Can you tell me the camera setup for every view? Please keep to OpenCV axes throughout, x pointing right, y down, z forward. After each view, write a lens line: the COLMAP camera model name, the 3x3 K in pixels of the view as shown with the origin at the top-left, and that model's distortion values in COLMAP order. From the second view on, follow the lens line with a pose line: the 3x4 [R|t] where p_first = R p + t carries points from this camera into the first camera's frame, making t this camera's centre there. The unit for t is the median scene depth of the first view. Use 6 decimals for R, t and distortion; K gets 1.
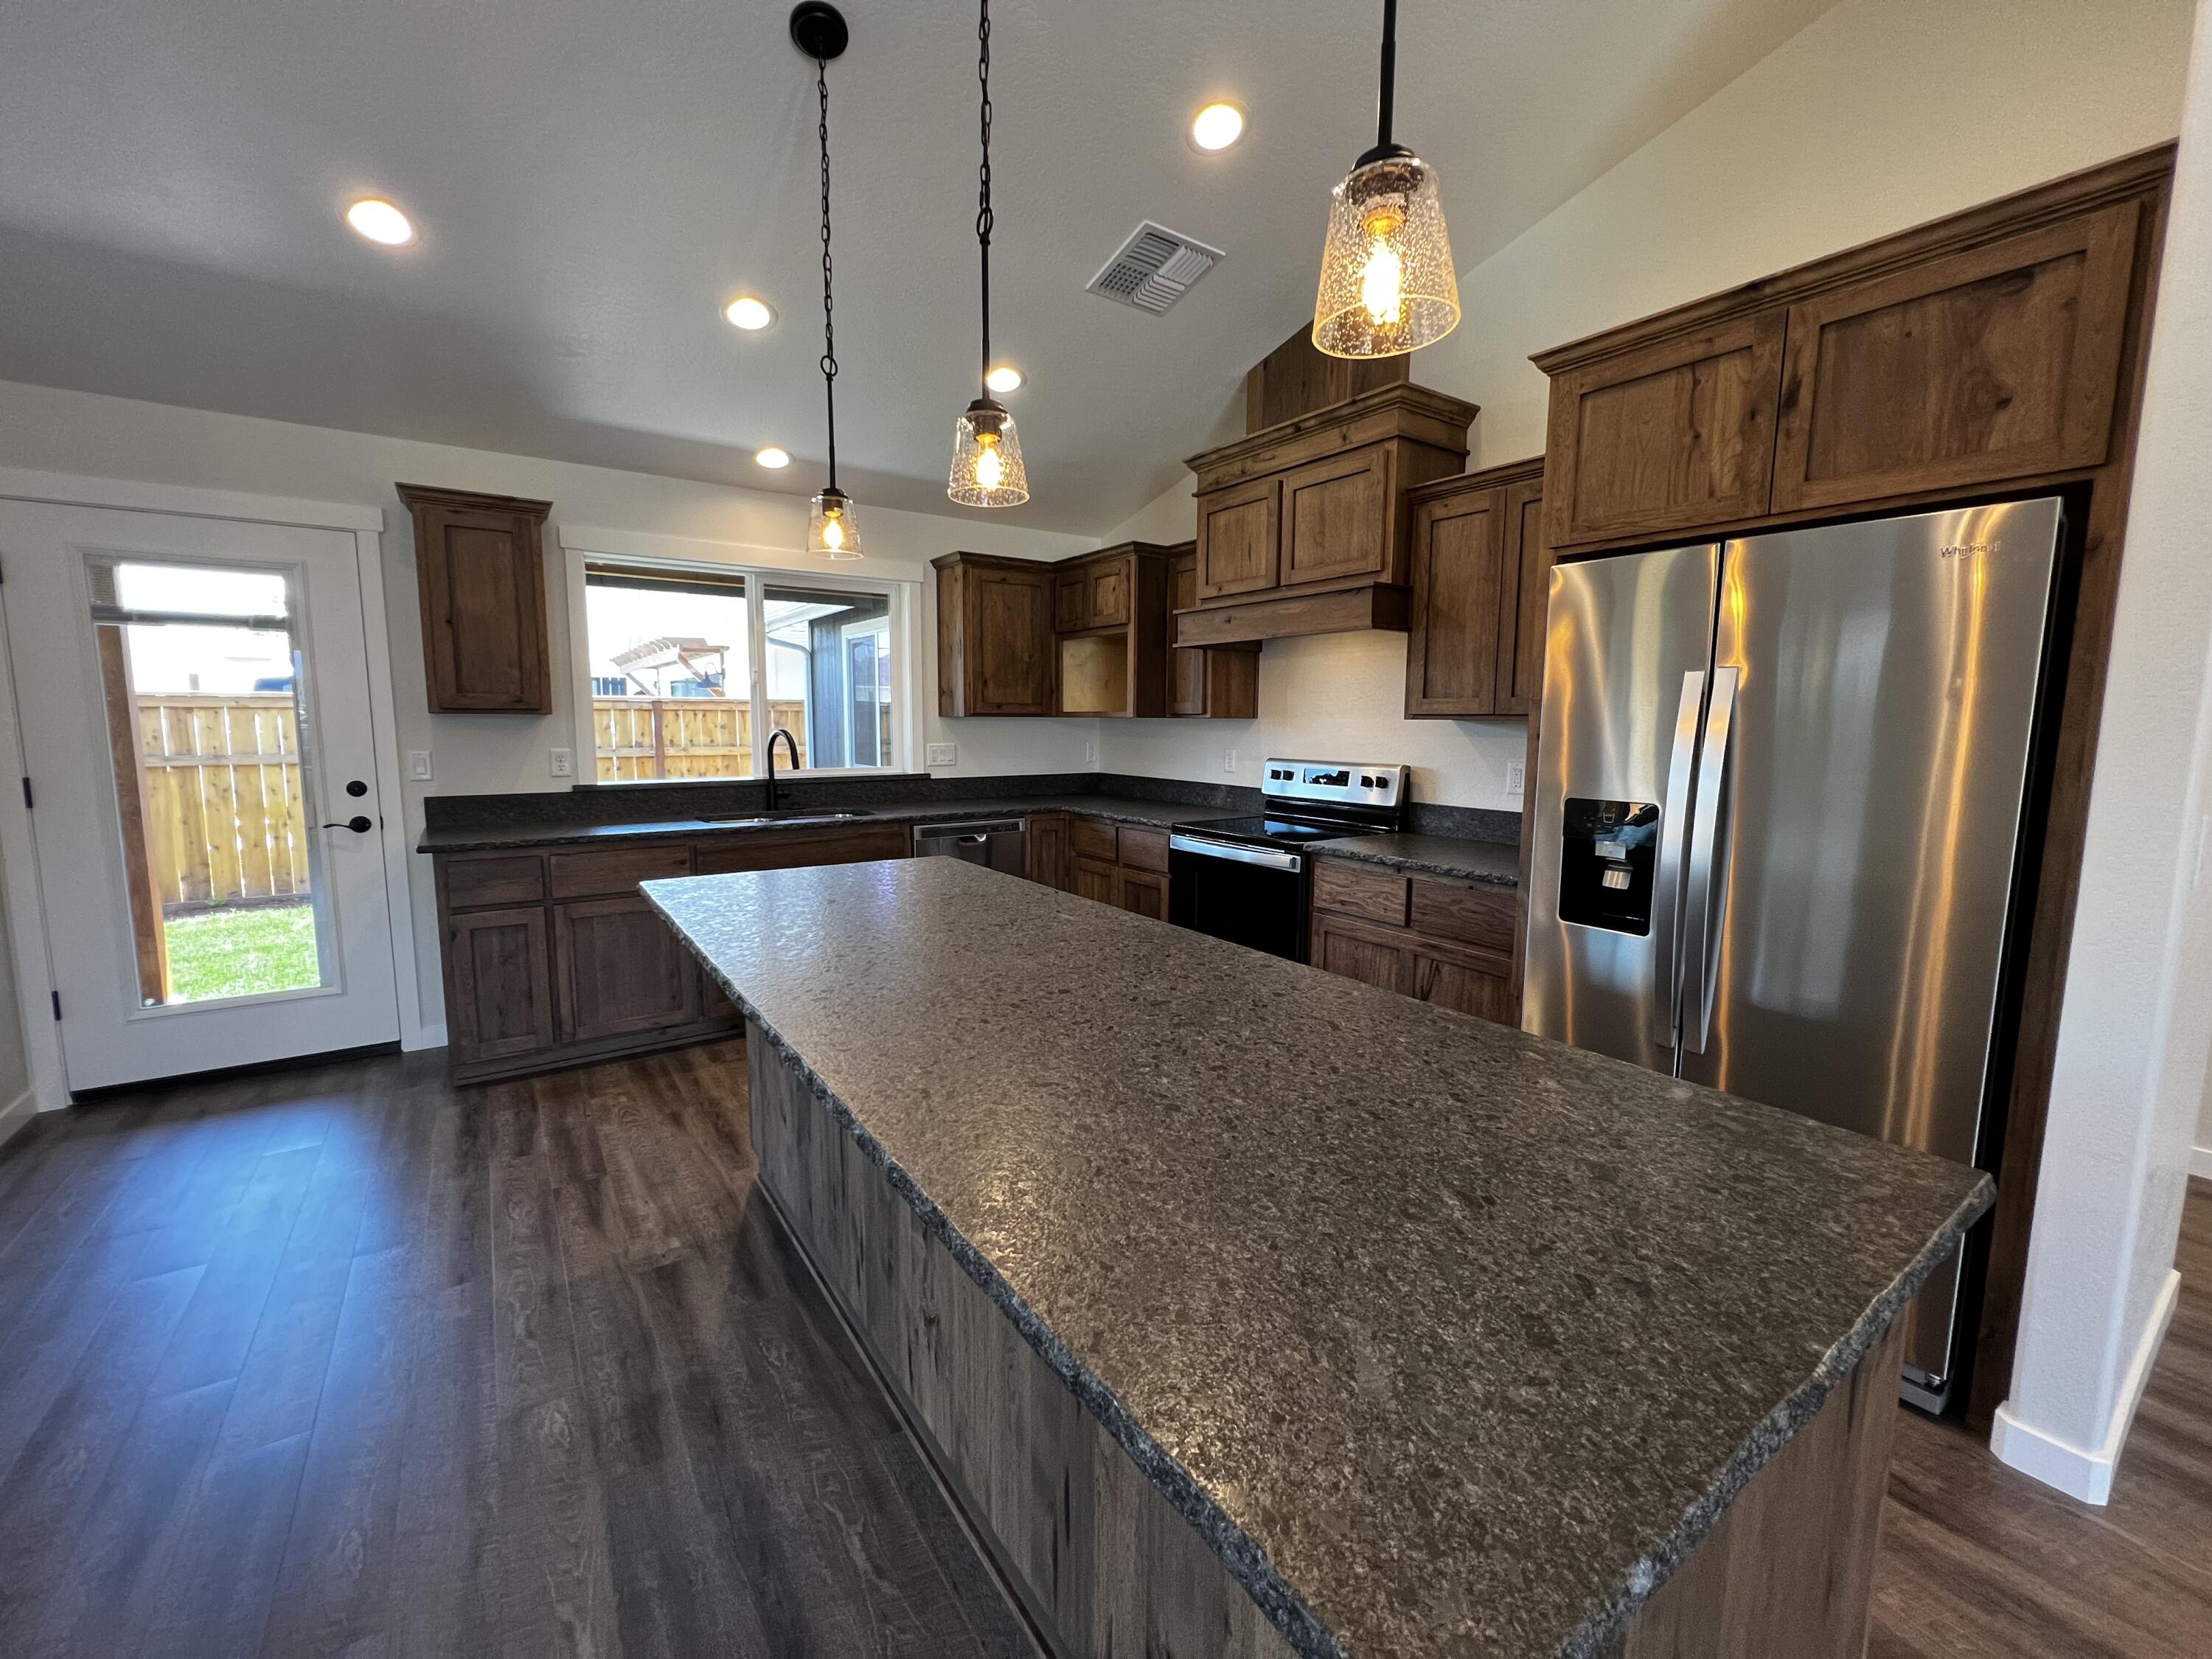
lens RADIAL K [[889.9, 0, 1109.4], [0, 889.9, 825.6], [0, 0, 1]] dist [-0.006190, 0.001503]
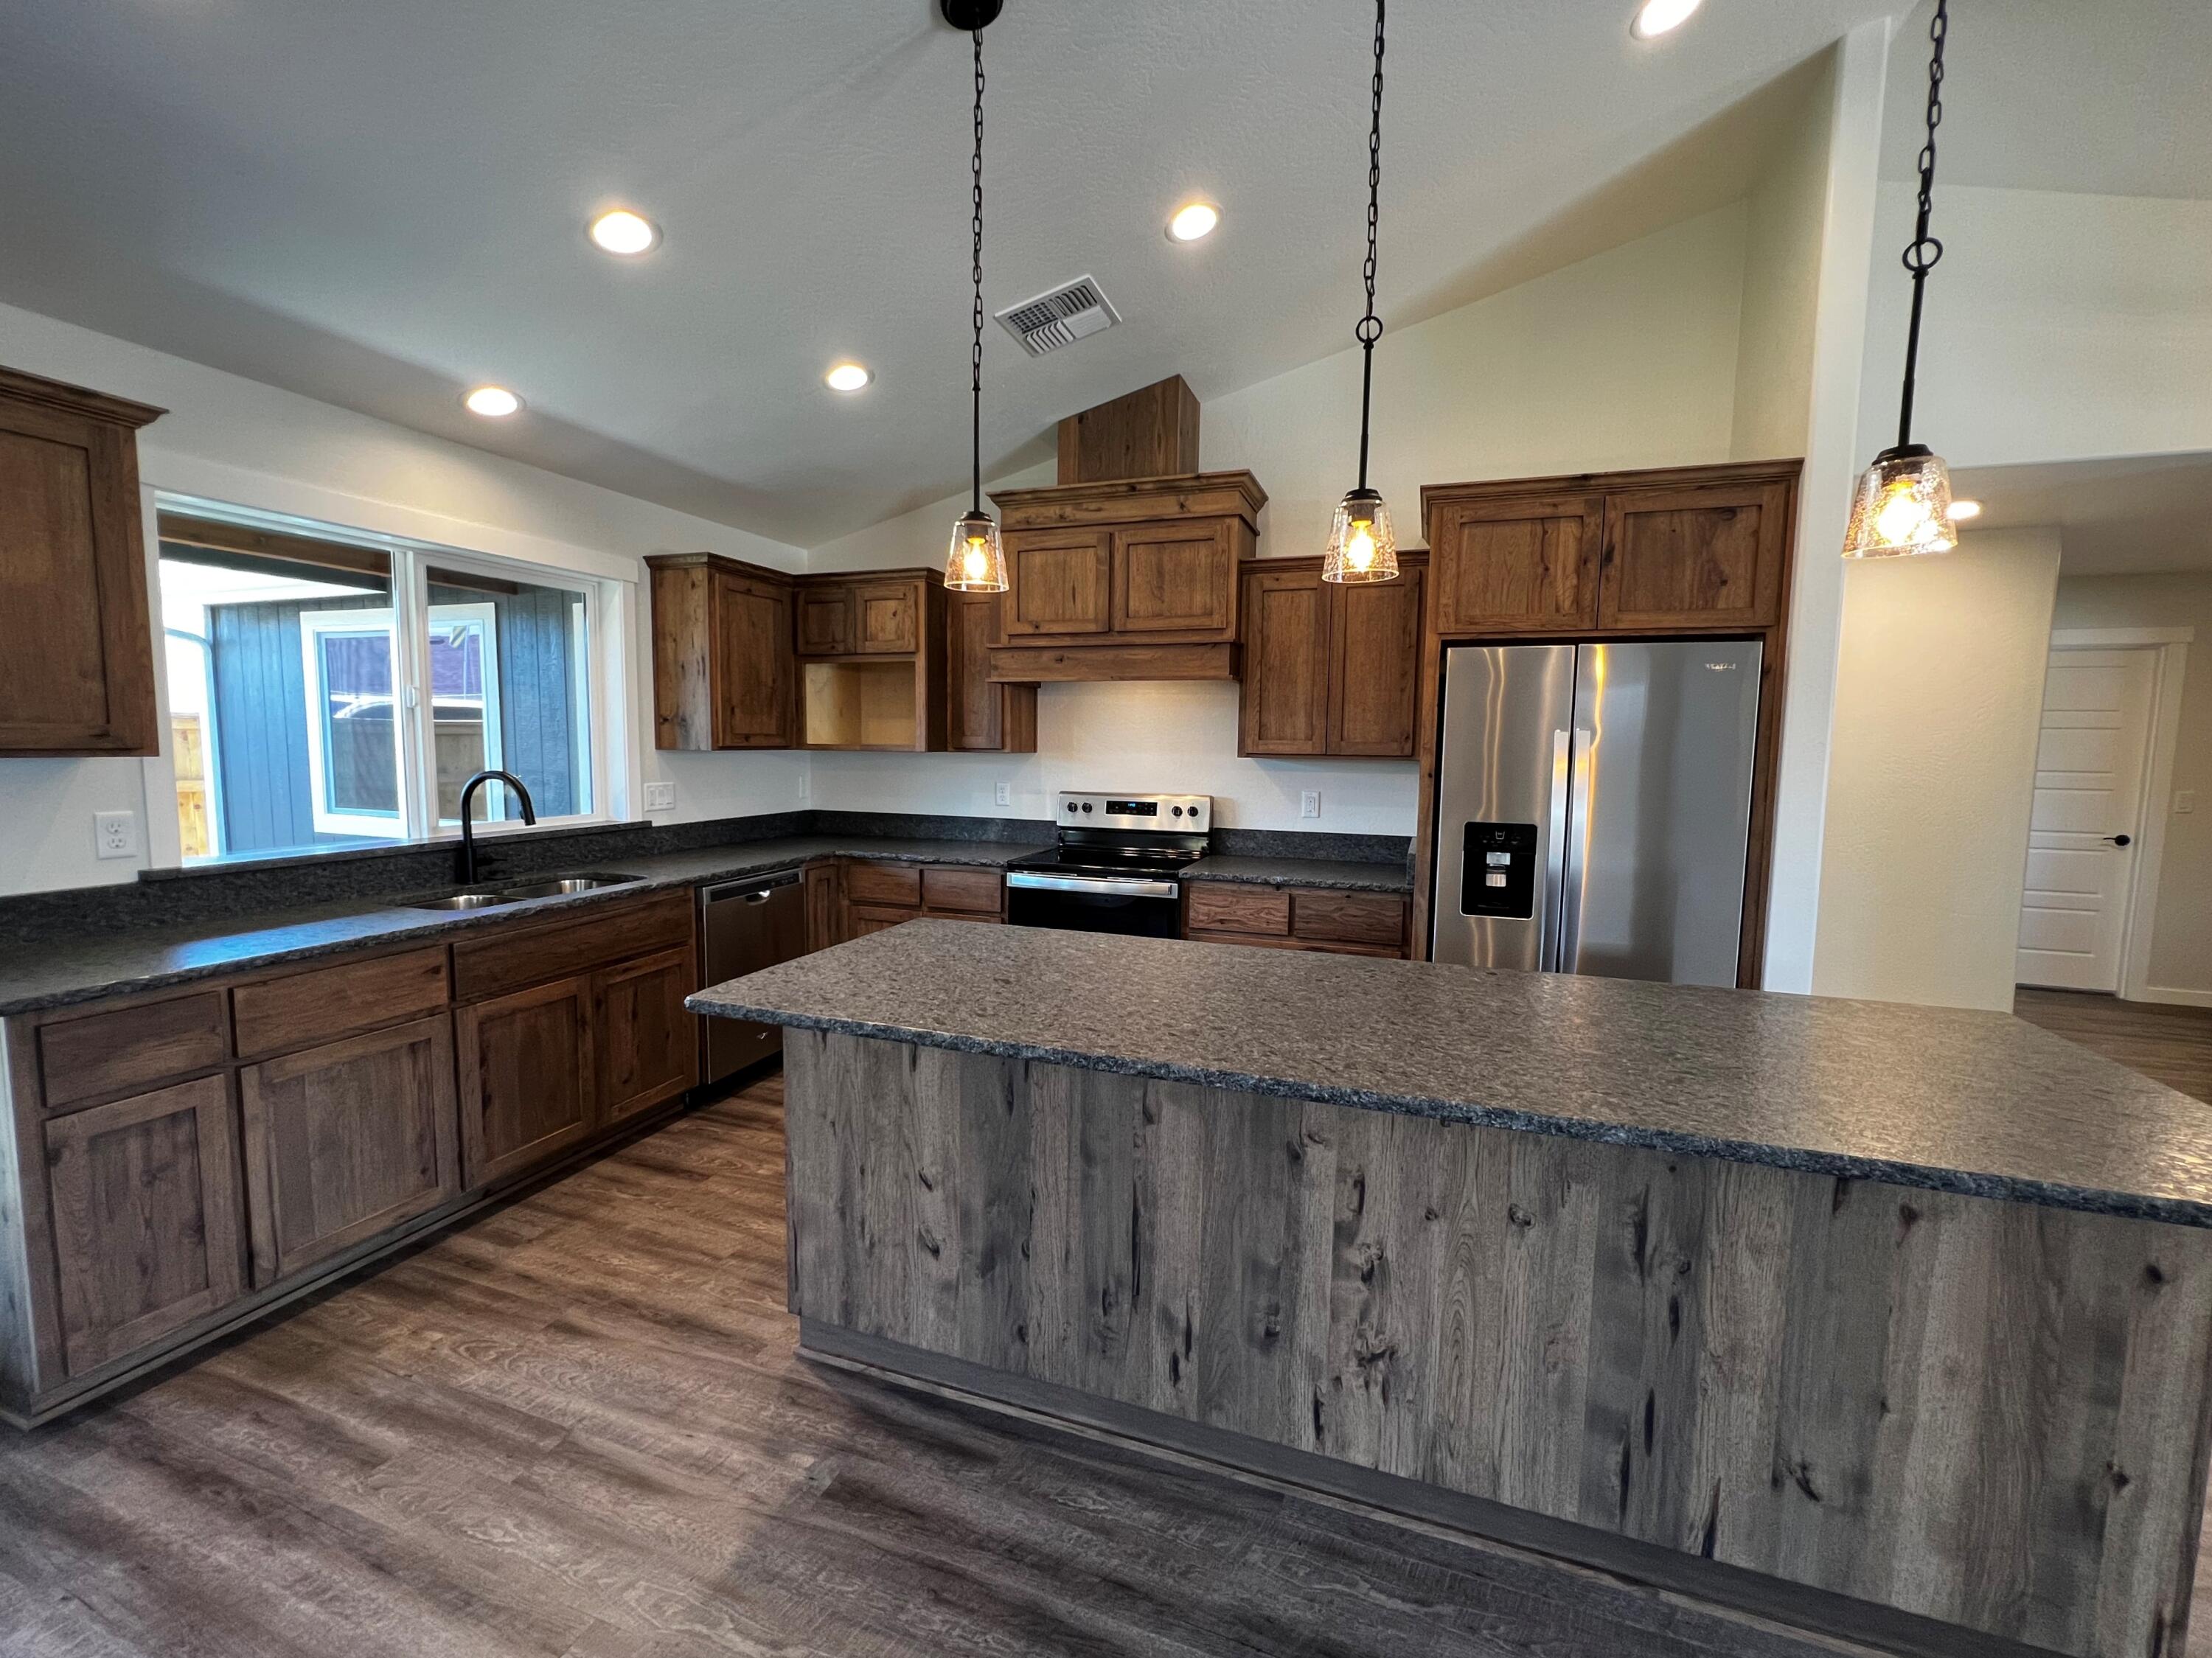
lens RADIAL K [[889.8, 0, 1107.7], [0, 889.8, 836.1], [0, 0, 1]] dist [-0.006190, 0.001503]
pose [[0.813759, -0.058395, 0.578262, -0.498788], [0.063464, 0.997918, 0.011464, -0.041488], [-0.577728, 0.027370, 0.815771, 0.152763]]
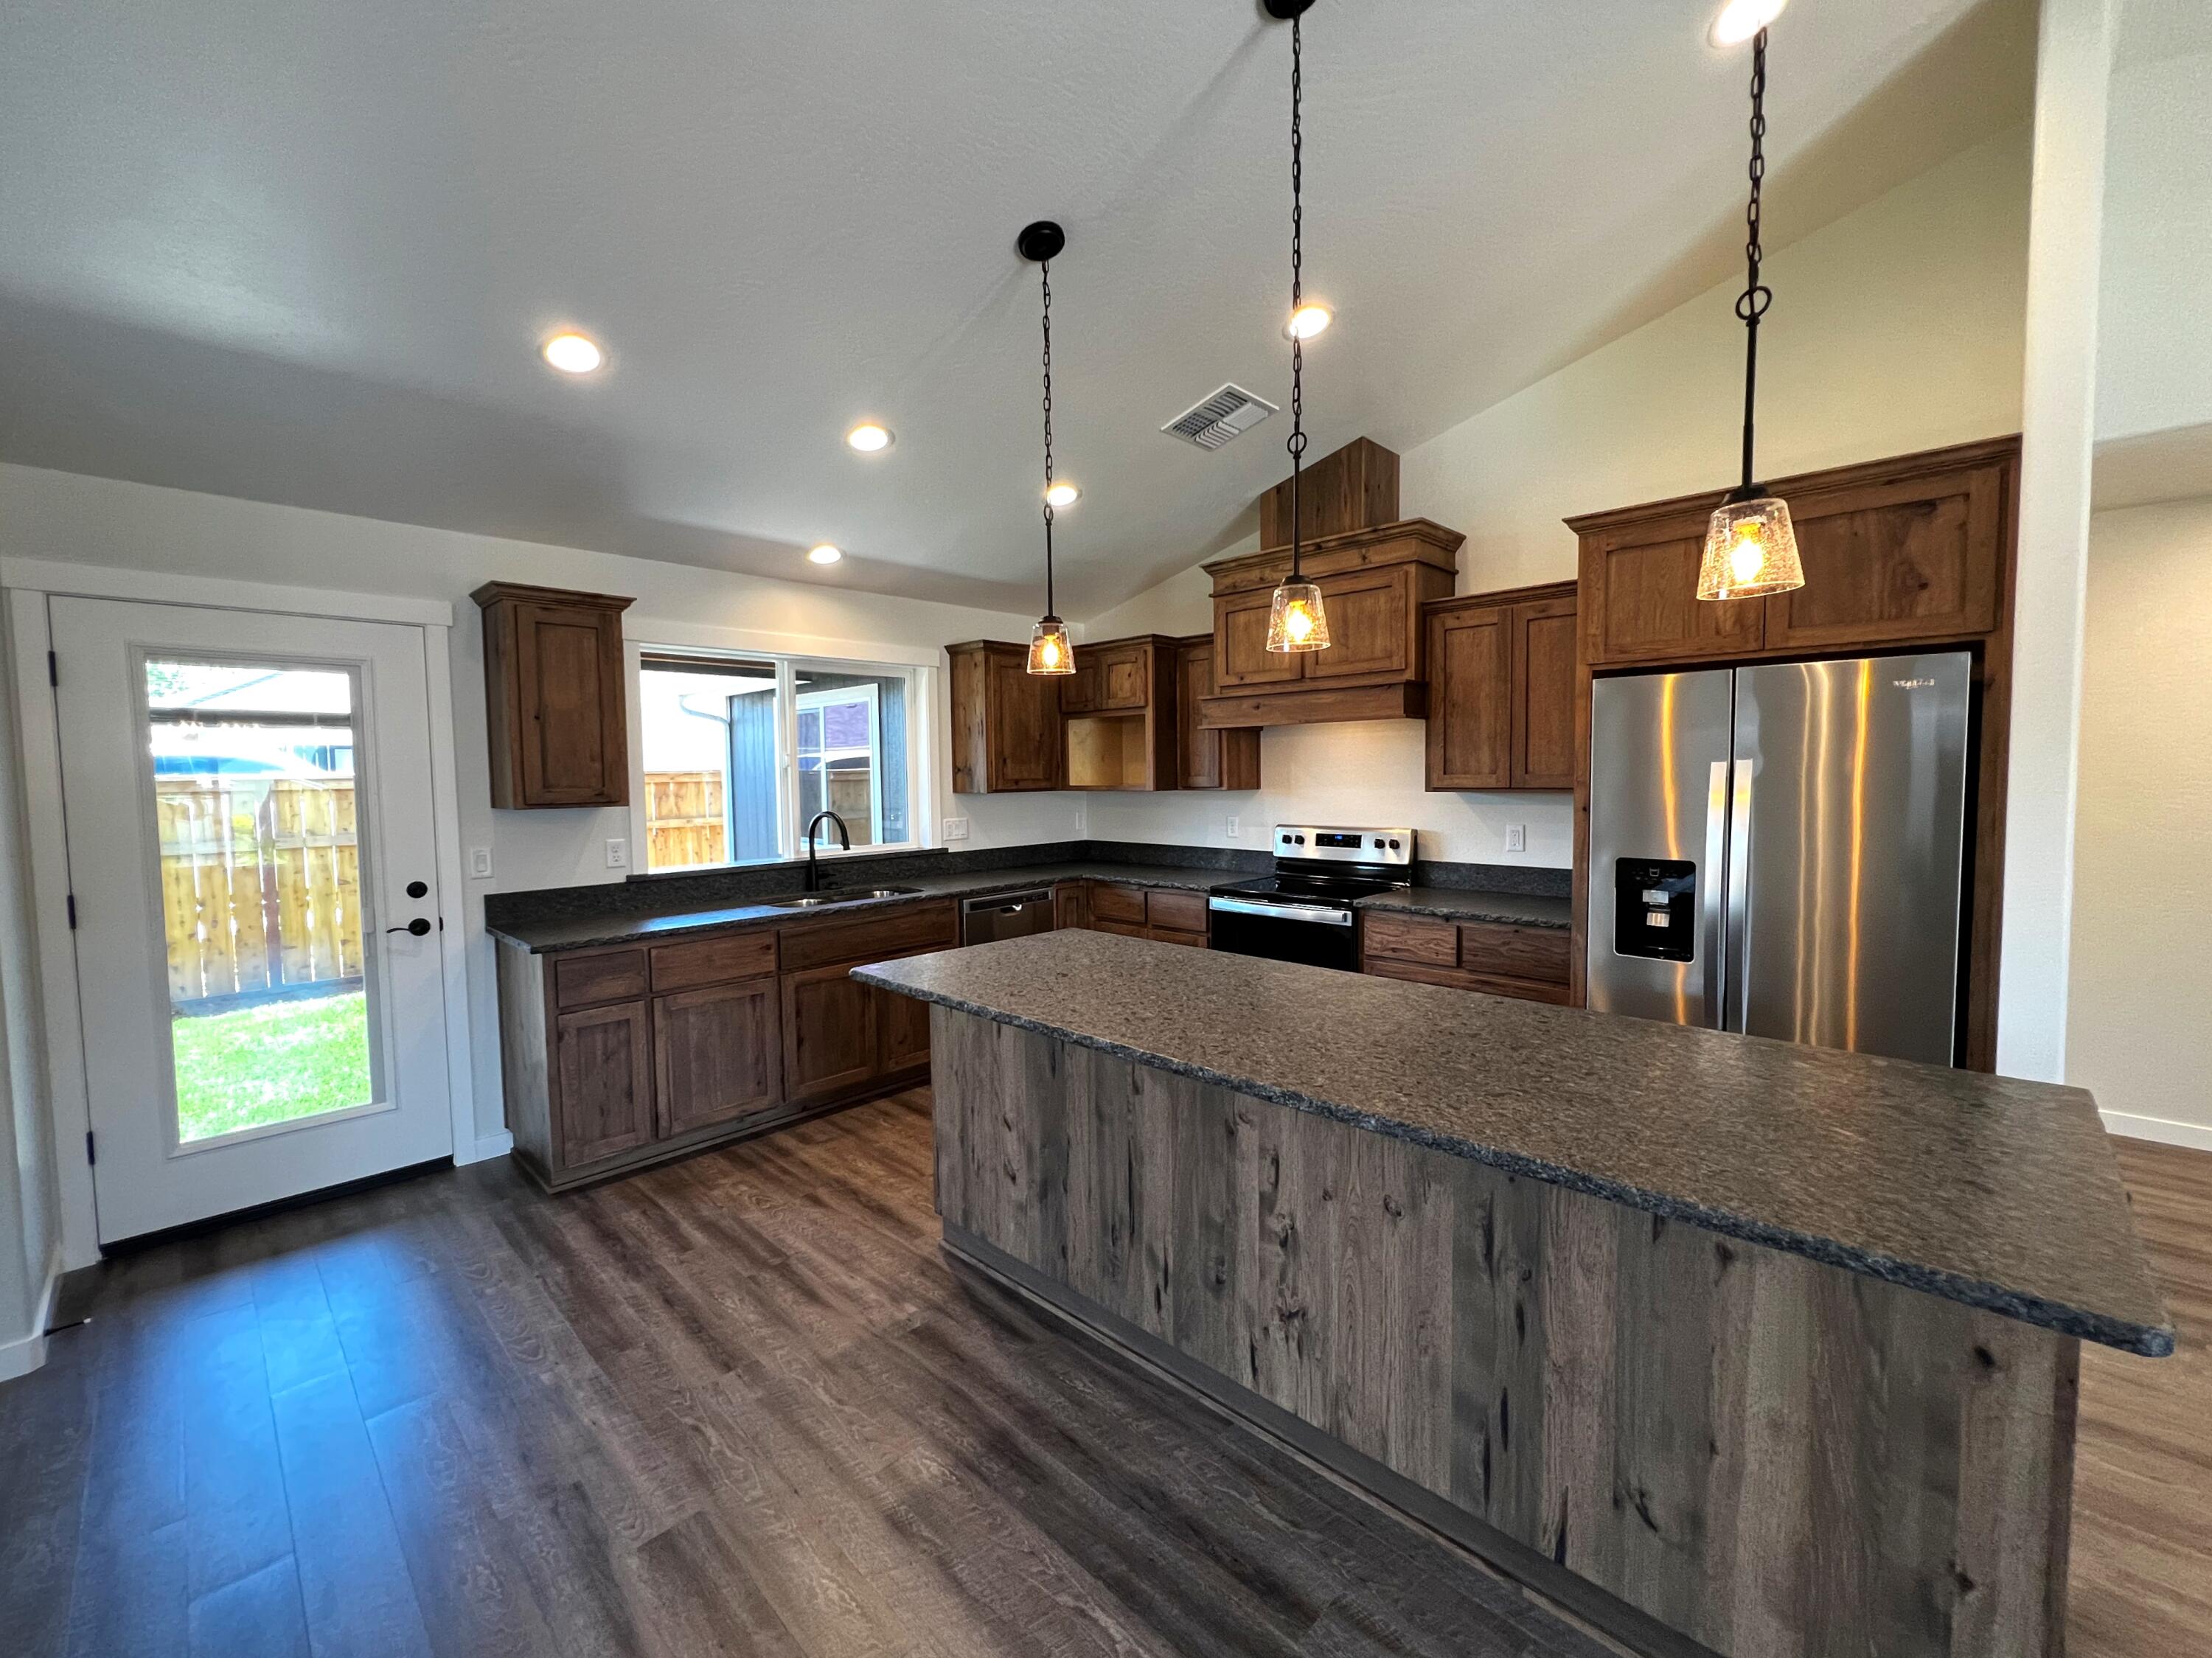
lens RADIAL K [[889.8, 0, 1111.4], [0, 889.8, 832.5], [0, 0, 1]] dist [-0.006190, 0.001503]
pose [[0.980602, -0.033643, 0.193101, -0.319218], [0.043843, 0.997846, -0.048797, -0.025835], [-0.191043, 0.056317, 0.979965, -0.088519]]
